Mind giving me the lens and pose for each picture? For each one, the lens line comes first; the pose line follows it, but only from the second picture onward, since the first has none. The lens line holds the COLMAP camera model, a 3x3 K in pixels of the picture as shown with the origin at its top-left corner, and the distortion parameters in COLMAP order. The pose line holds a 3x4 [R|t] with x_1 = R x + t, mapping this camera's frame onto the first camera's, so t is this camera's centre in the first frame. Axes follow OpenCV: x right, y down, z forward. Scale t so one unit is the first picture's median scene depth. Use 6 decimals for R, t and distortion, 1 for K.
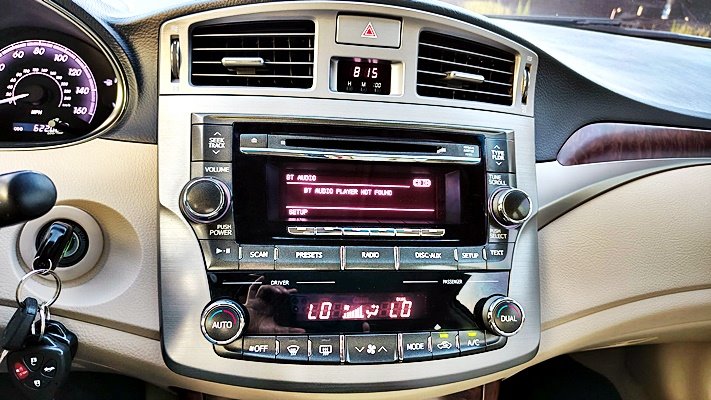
lens RADIAL K [[501.1, 0, 359.9], [0, 501.1, 200.9], [0, 0, 1]] dist [0.001580, -0.002456]
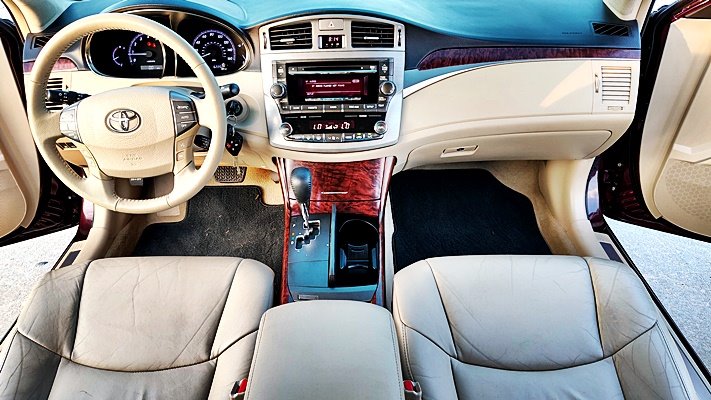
lens RADIAL K [[501.1, 0, 359.9], [0, 501.1, 200.9], [0, 0, 1]] dist [0.001580, -0.002456]
pose [[0.983076, -0.009008, -0.182975, 0.661916], [0.044654, 0.980448, 0.191643, 0.083867], [0.177671, -0.196570, 0.964258, -1.791974]]
